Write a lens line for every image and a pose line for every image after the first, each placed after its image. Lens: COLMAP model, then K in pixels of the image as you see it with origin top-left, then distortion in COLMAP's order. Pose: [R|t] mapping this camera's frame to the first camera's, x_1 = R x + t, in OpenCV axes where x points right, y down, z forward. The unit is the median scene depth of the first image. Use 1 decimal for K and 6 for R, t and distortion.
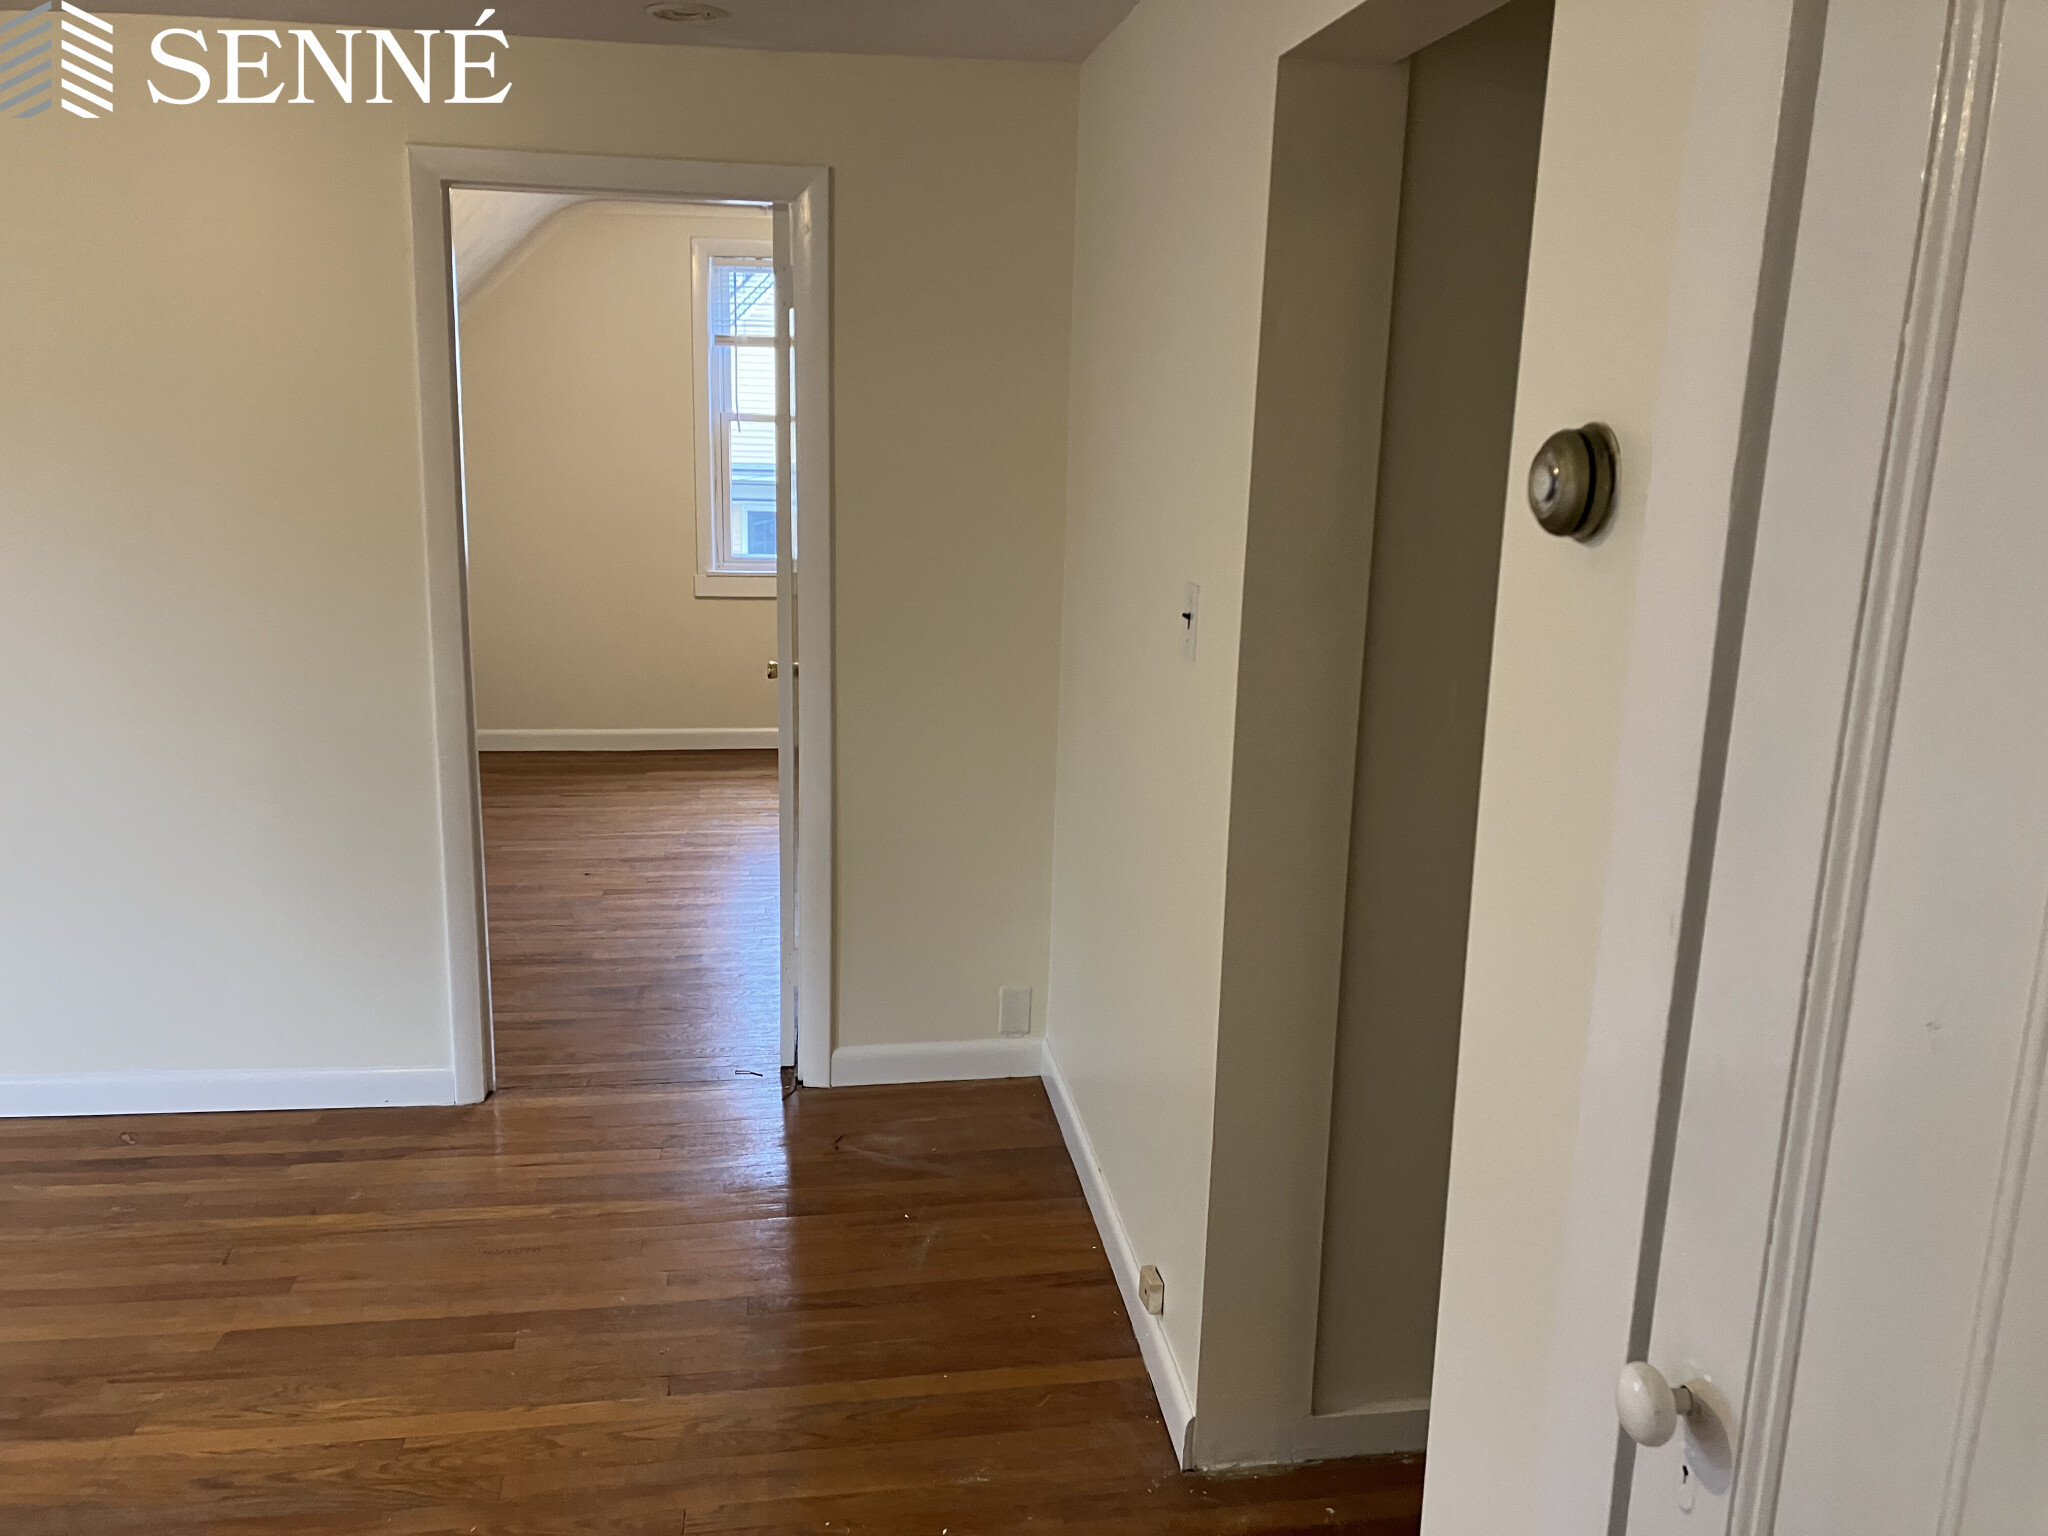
lens RADIAL K [[1602.9, 0, 1024.0], [0, 1602.9, 768.0], [0, 0, 1]] dist [0.005595, -0.001579]
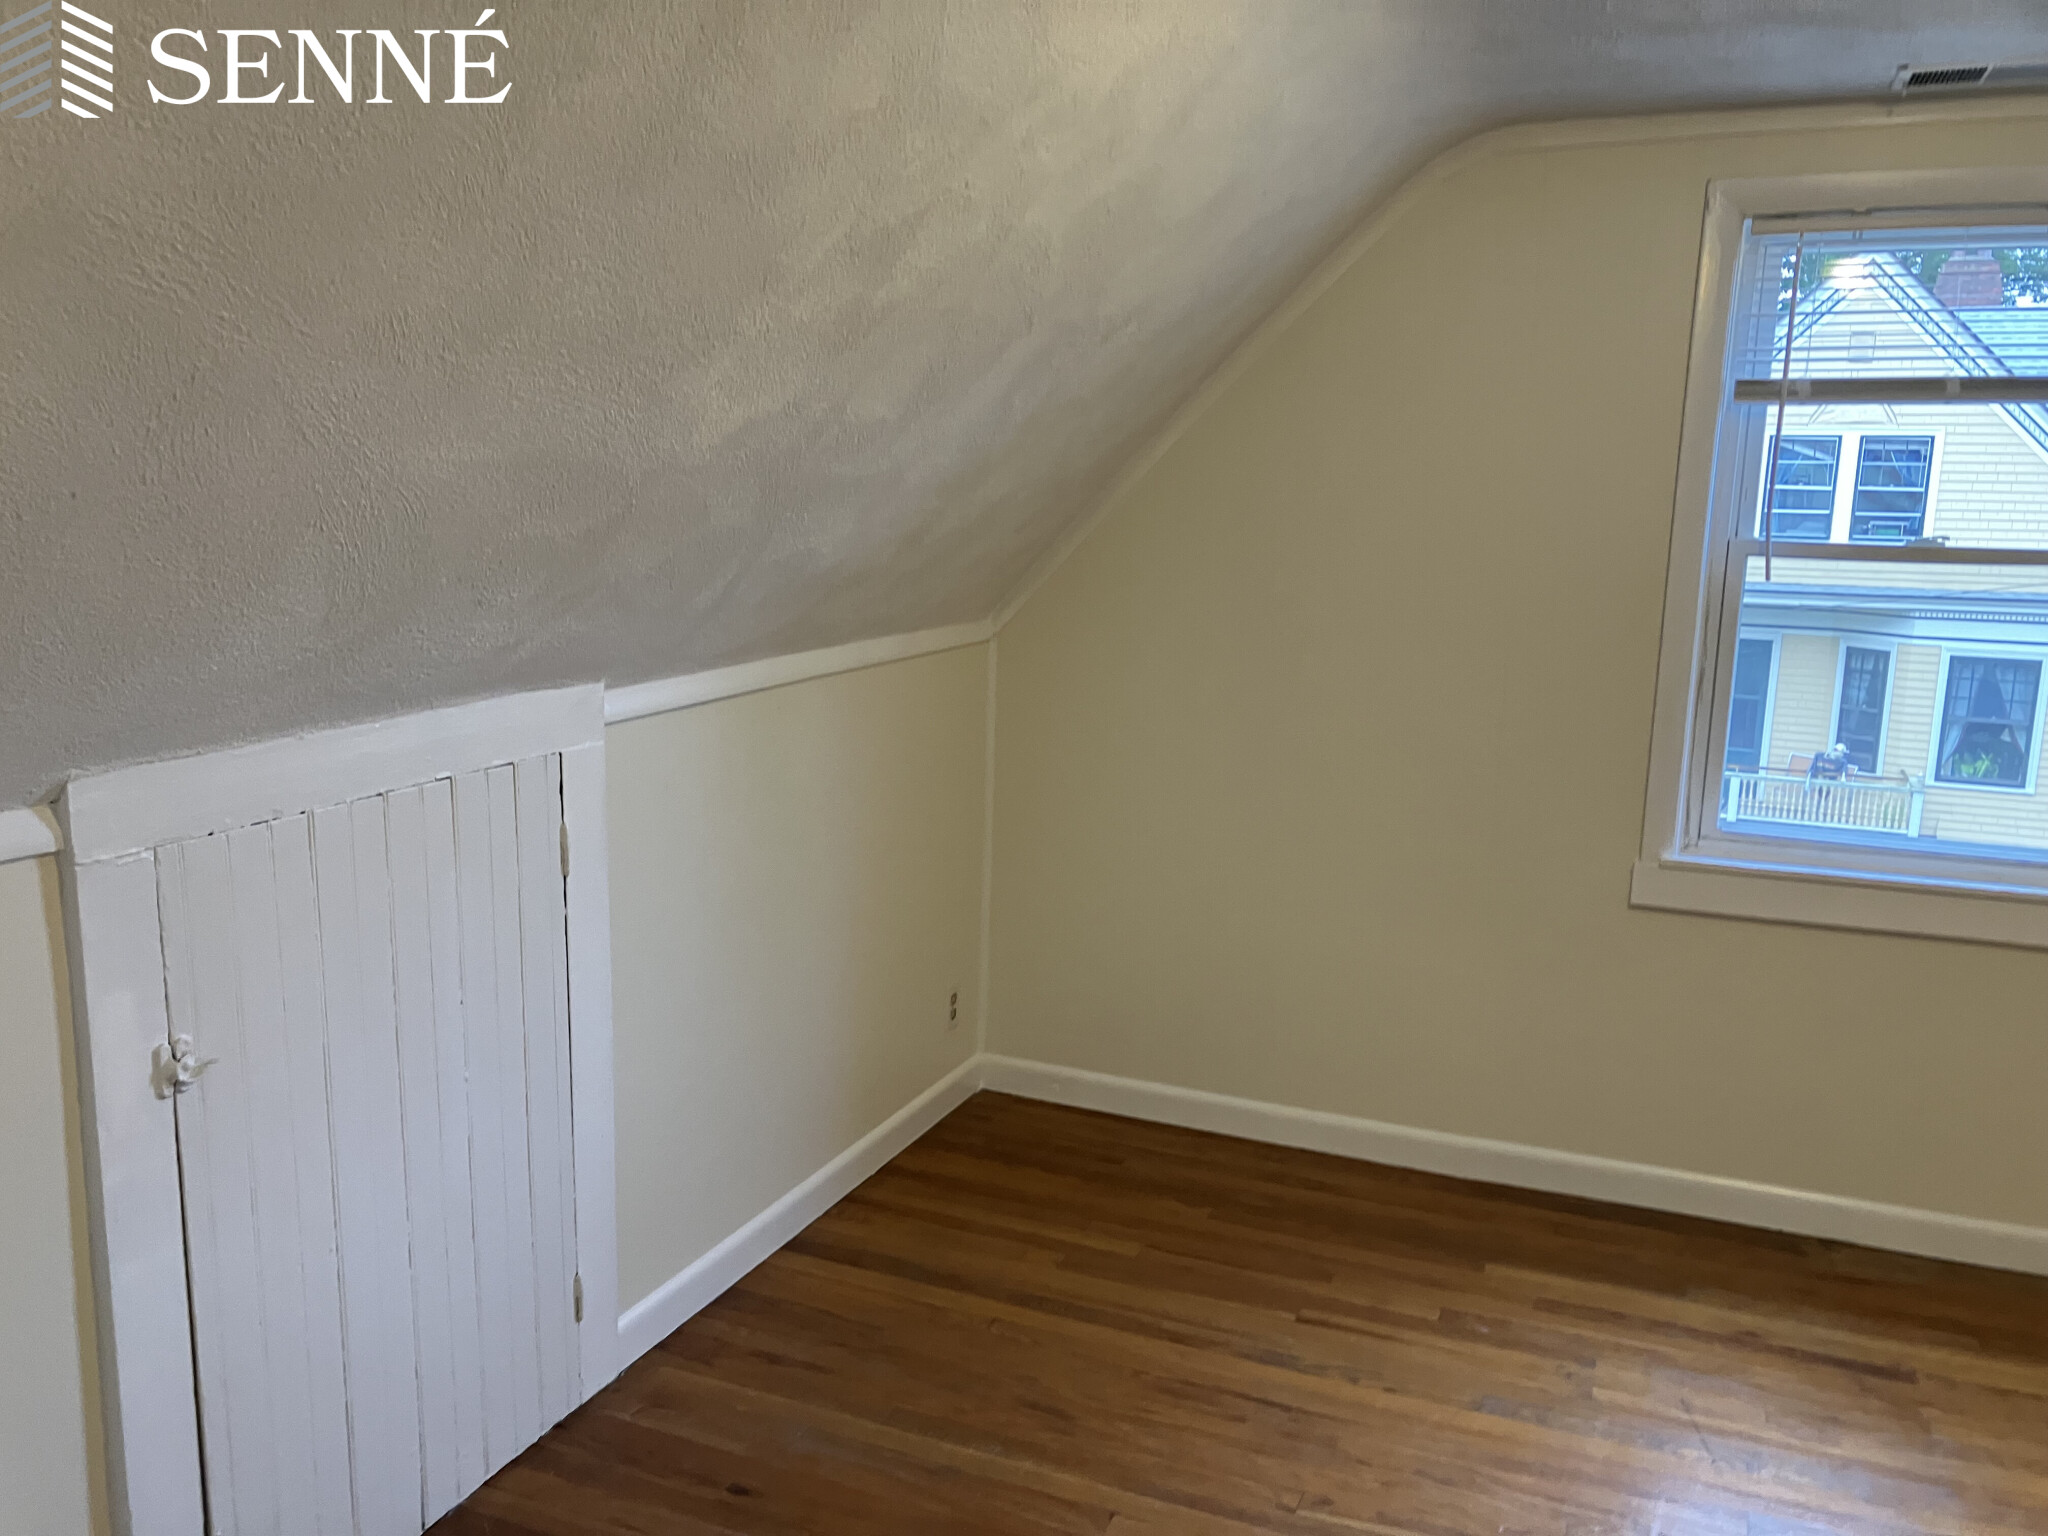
lens RADIAL K [[1651.3, 0, 1024.0], [0, 1651.3, 768.0], [0, 0, 1]] dist [0.110305, -0.268683]
pose [[0.855609, 0.092089, -0.509366, -0.110176], [-0.125725, 0.991551, -0.031923, -0.112030], [0.502123, 0.091353, 0.859958, 0.473627]]
